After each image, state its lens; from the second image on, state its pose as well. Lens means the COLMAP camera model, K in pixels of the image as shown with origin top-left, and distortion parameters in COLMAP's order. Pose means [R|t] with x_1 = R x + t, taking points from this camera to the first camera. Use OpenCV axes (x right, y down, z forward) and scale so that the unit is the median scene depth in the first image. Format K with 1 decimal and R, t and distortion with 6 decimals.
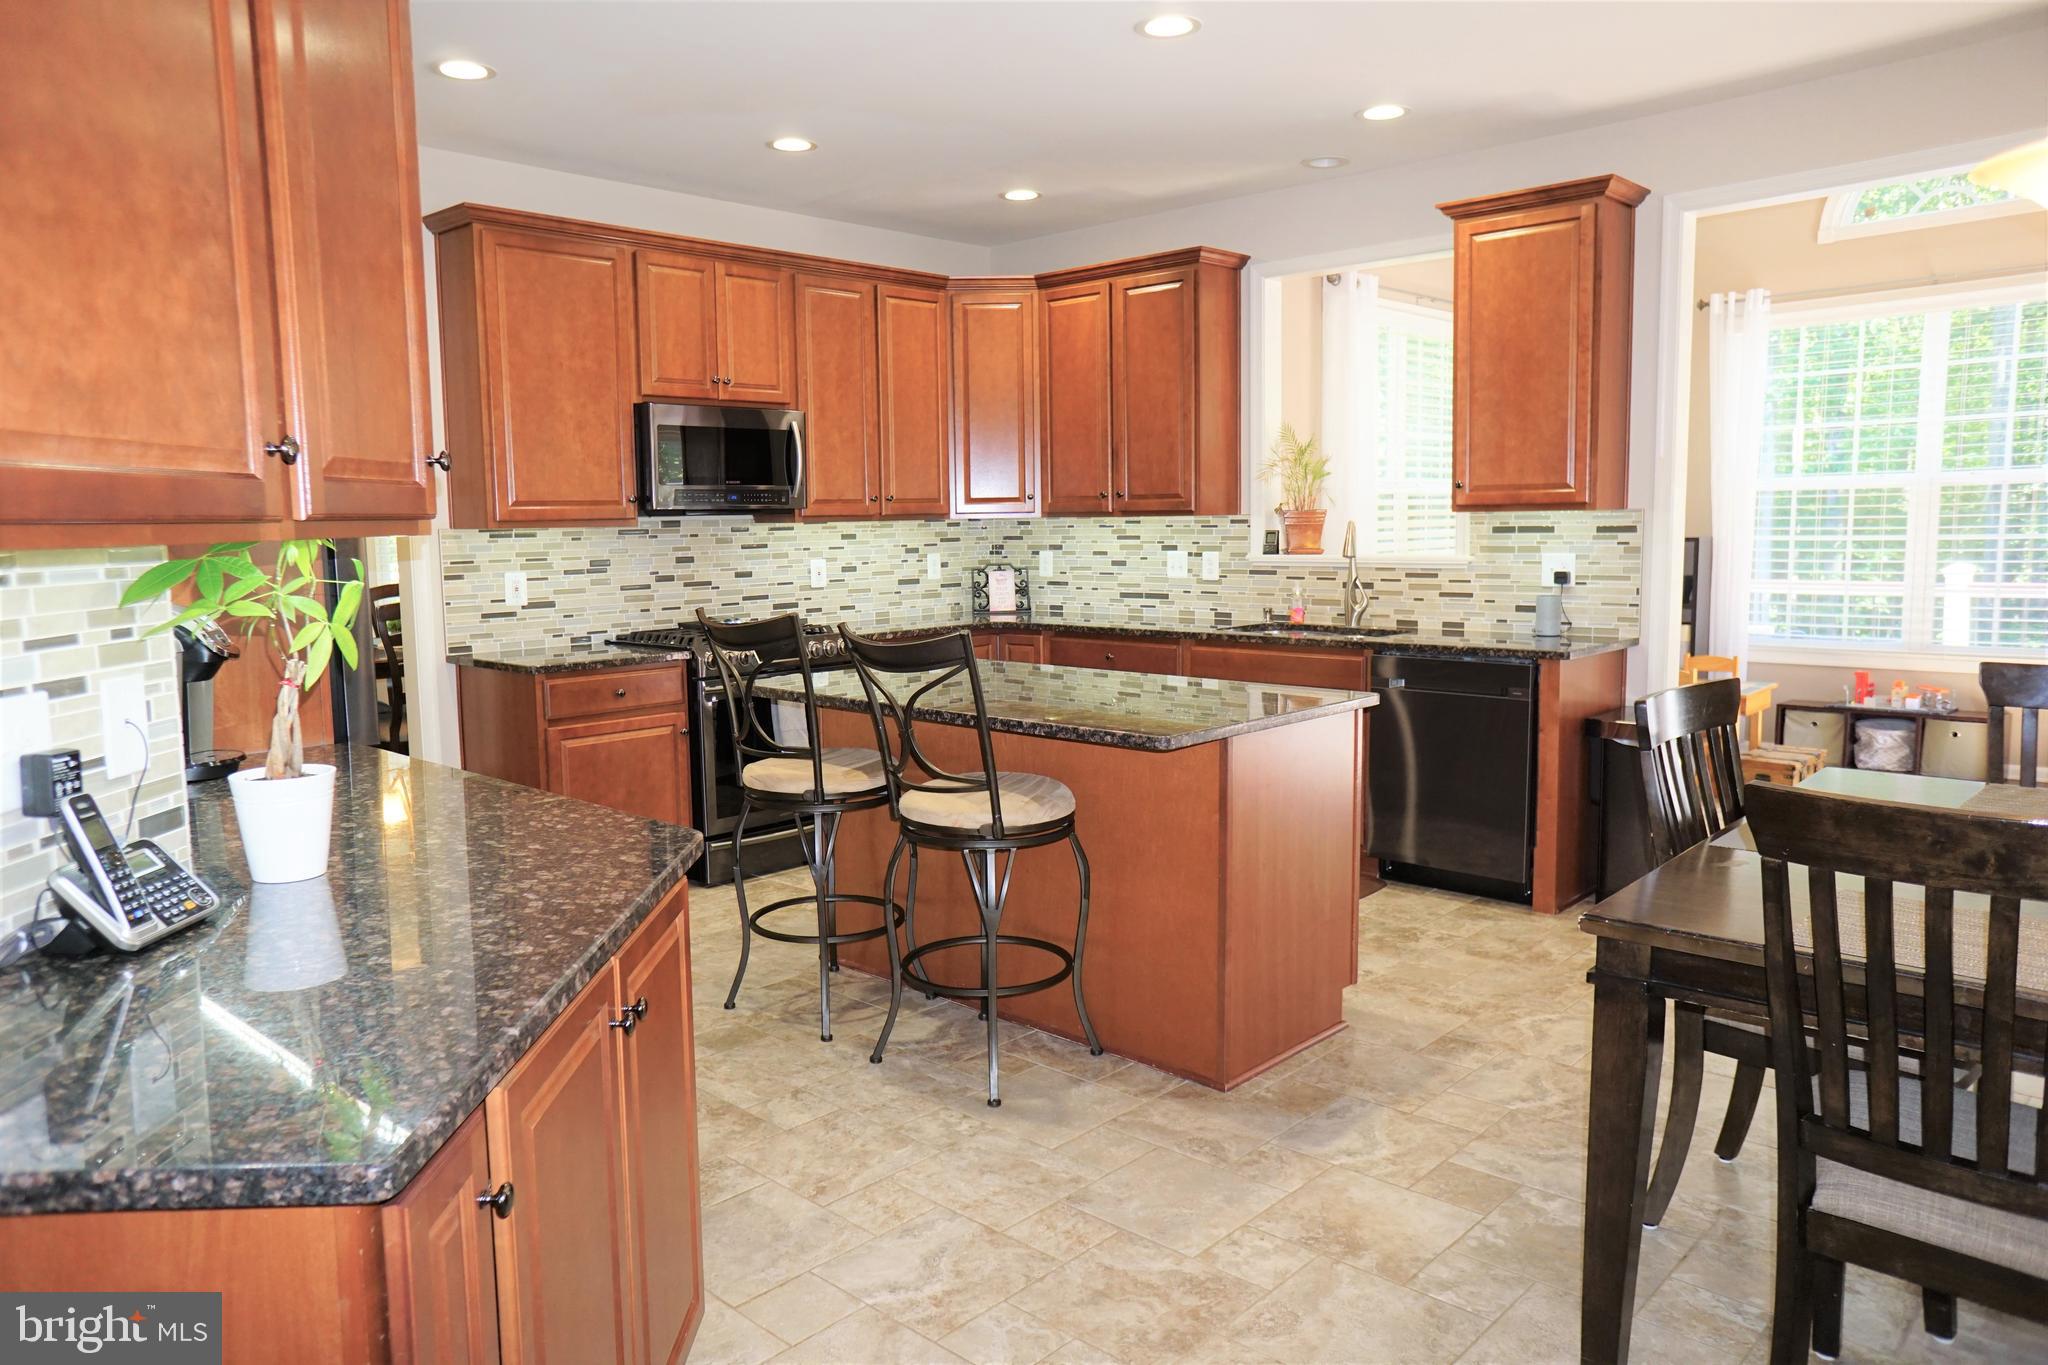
lens RADIAL K [[1398.1, 0, 998.5], [0, 1398.1, 677.3], [0, 0, 1]] dist [-0.064394, 0.089877]
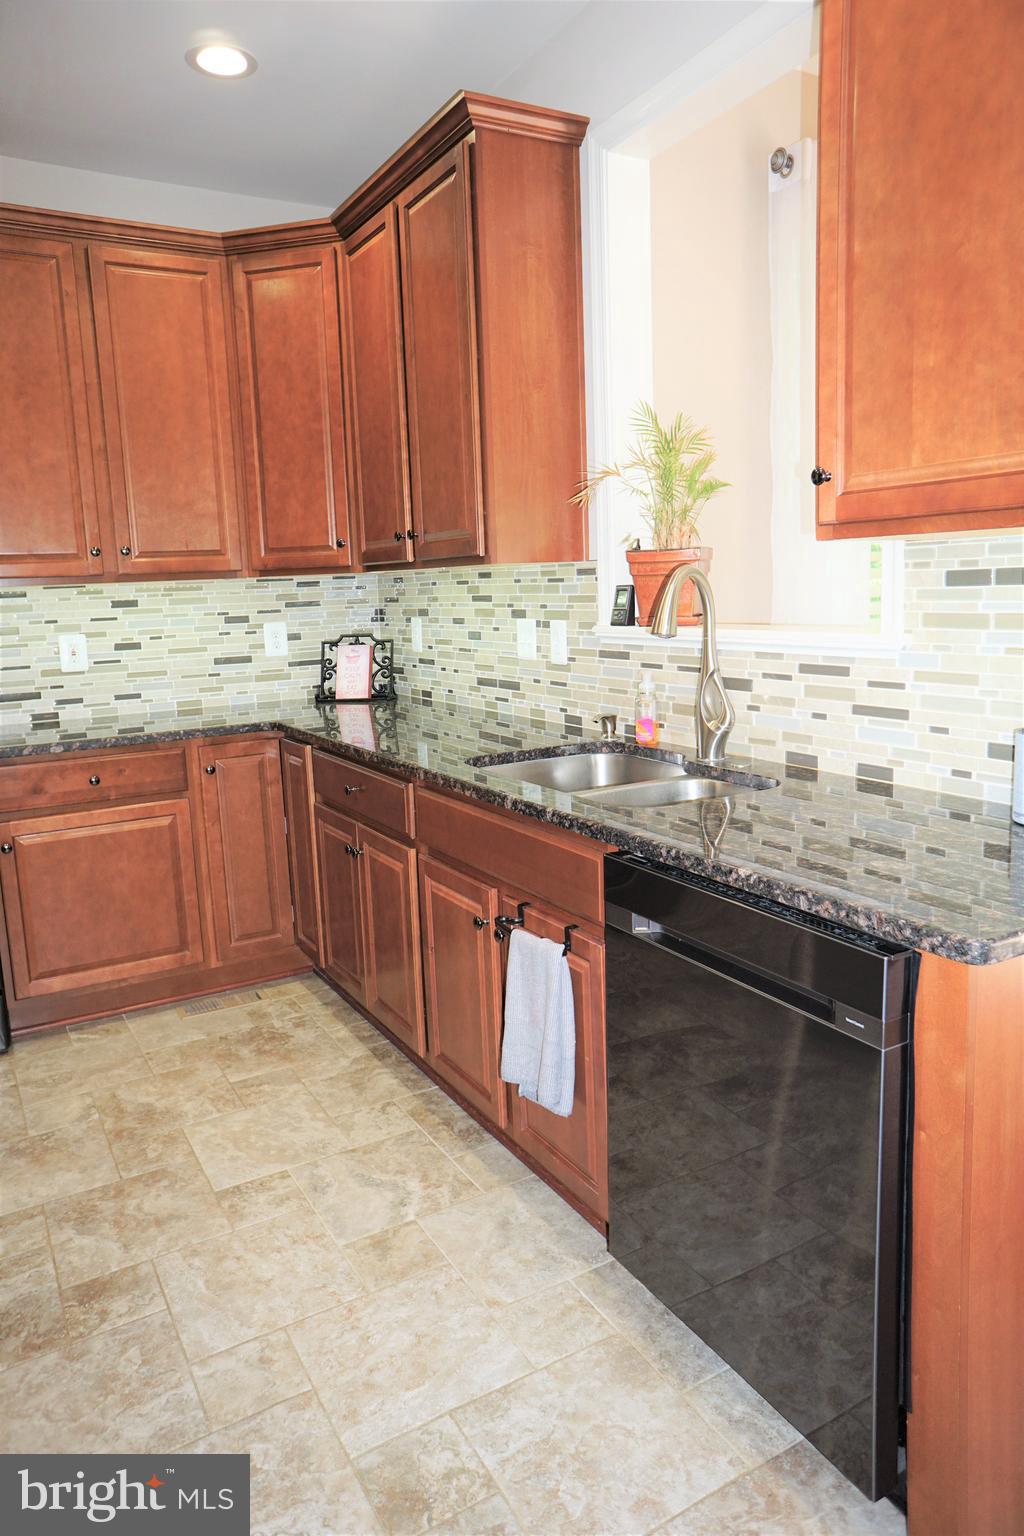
lens RADIAL K [[1048.6, 0, 514.5], [0, 1048.6, 757.5], [0, 0, 1]] dist [-0.064394, 0.089877]
pose [[0.956359, 0.030148, -0.290634, 0.308858], [-0.012949, 0.998059, 0.060920, -0.063238], [0.291907, -0.054498, 0.954893, 0.598497]]
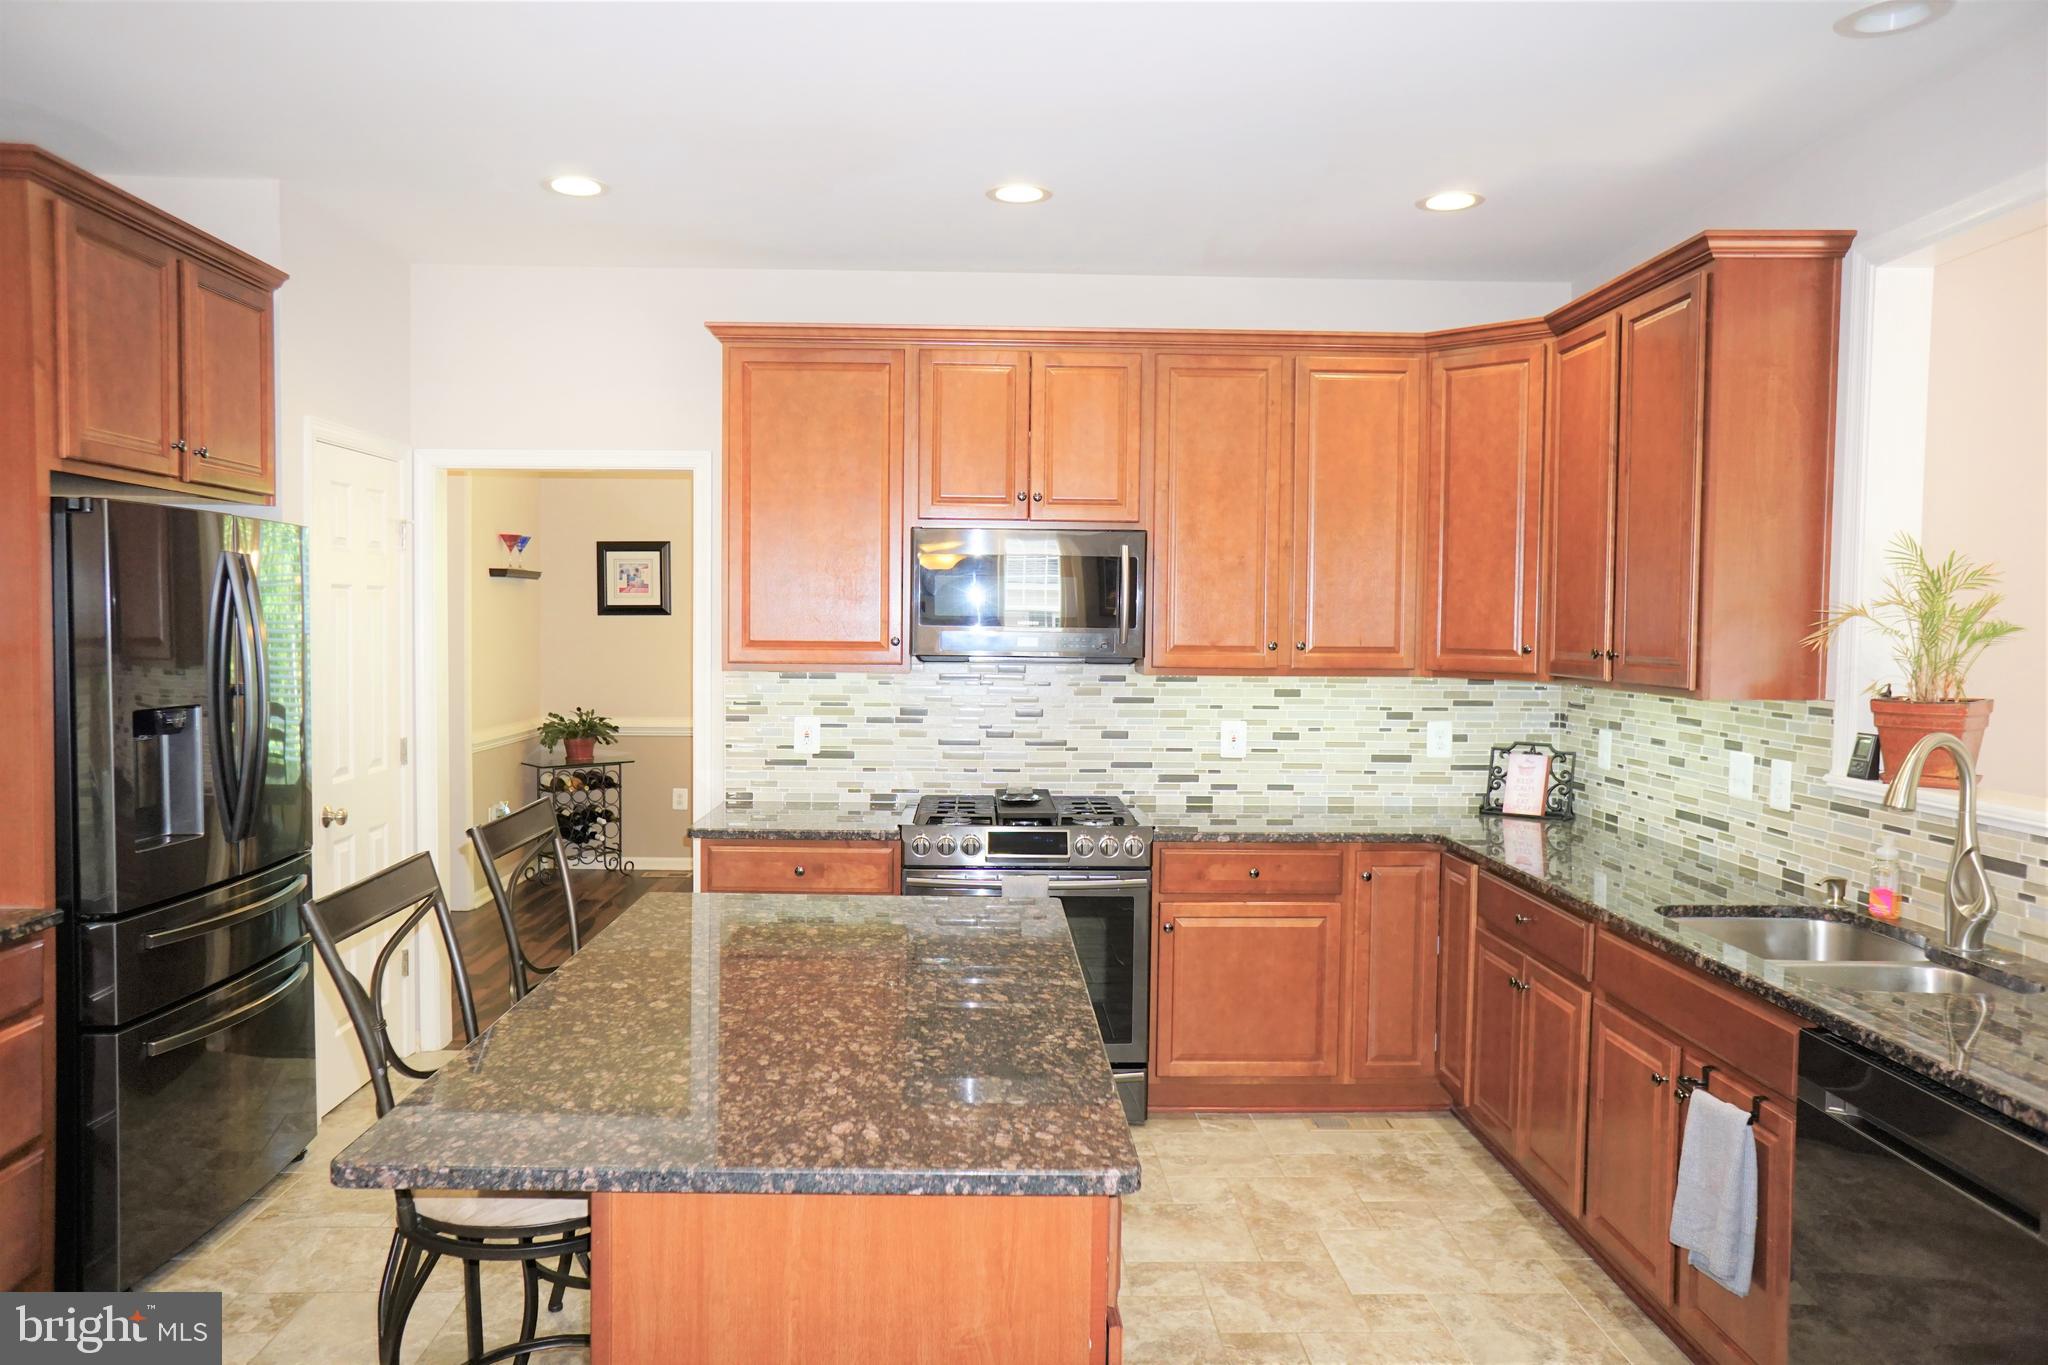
lens RADIAL K [[1398.1, 0, 993.6], [0, 1398.1, 681.4], [0, 0, 1]] dist [-0.064394, 0.089877]
pose [[0.698398, 0.055453, -0.713559, 0.368366], [-0.101860, 0.994546, -0.022406, -0.086371], [0.708425, 0.088331, 0.700237, 0.423798]]
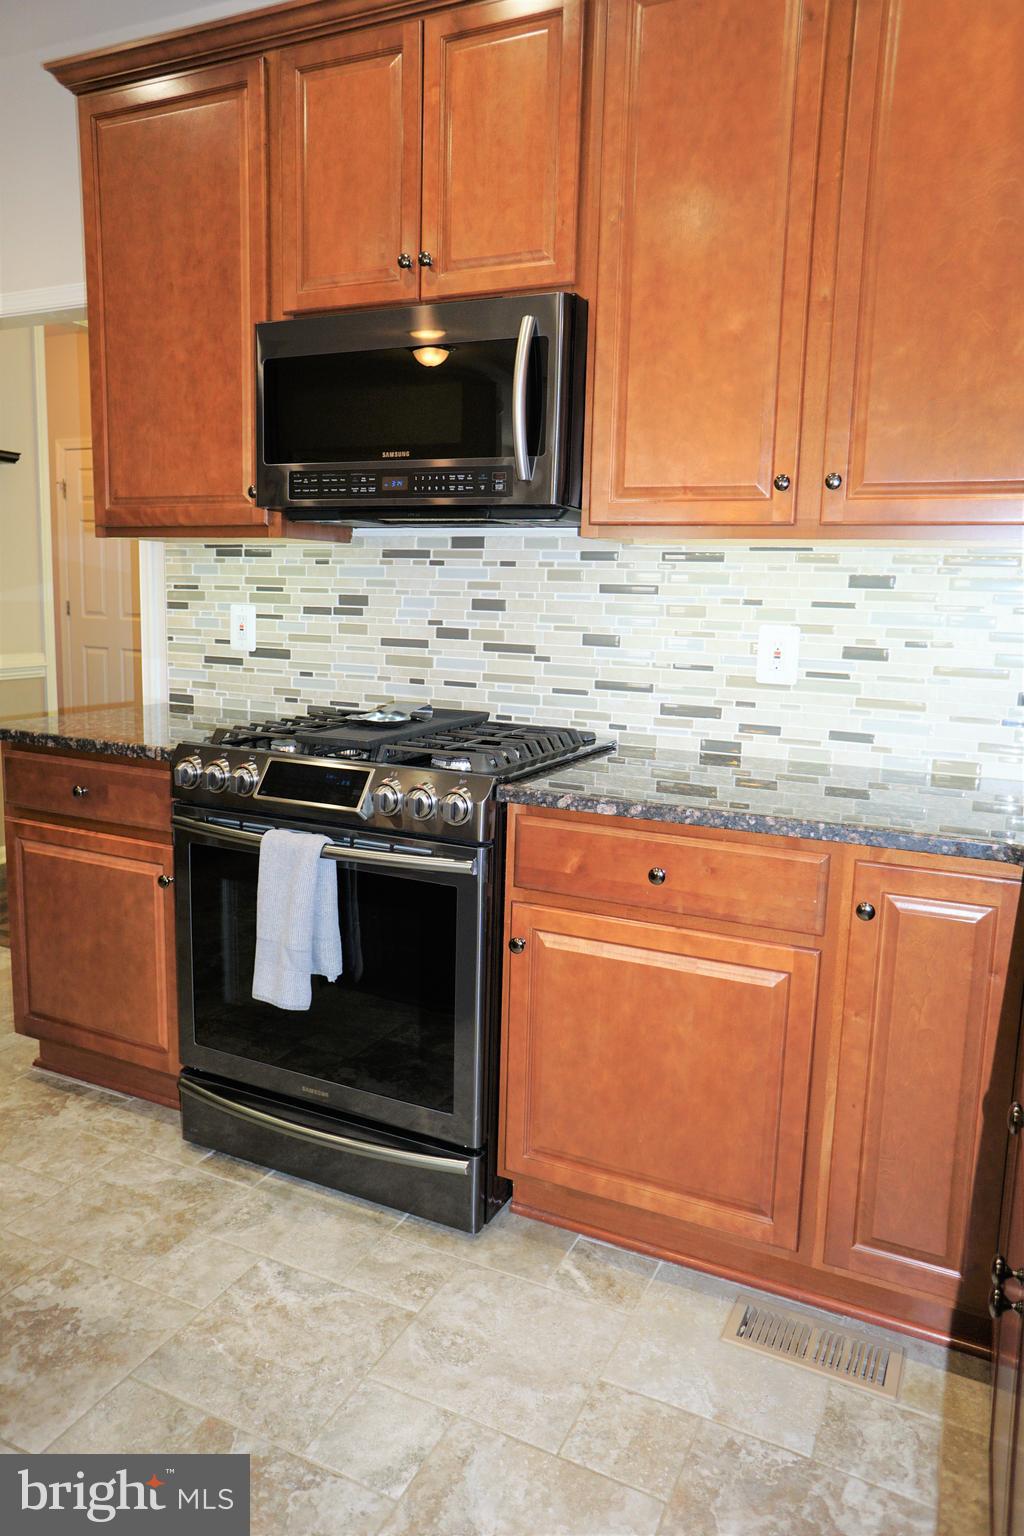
lens RADIAL K [[1048.6, 0, 517.0], [0, 1048.6, 753.3], [0, 0, 1]] dist [-0.064394, 0.089877]
pose [[0.308833, 0.170364, -0.935734, 0.211695], [-0.140317, 0.981223, 0.132335, -0.087234], [0.940709, 0.090430, 0.326939, 0.917157]]
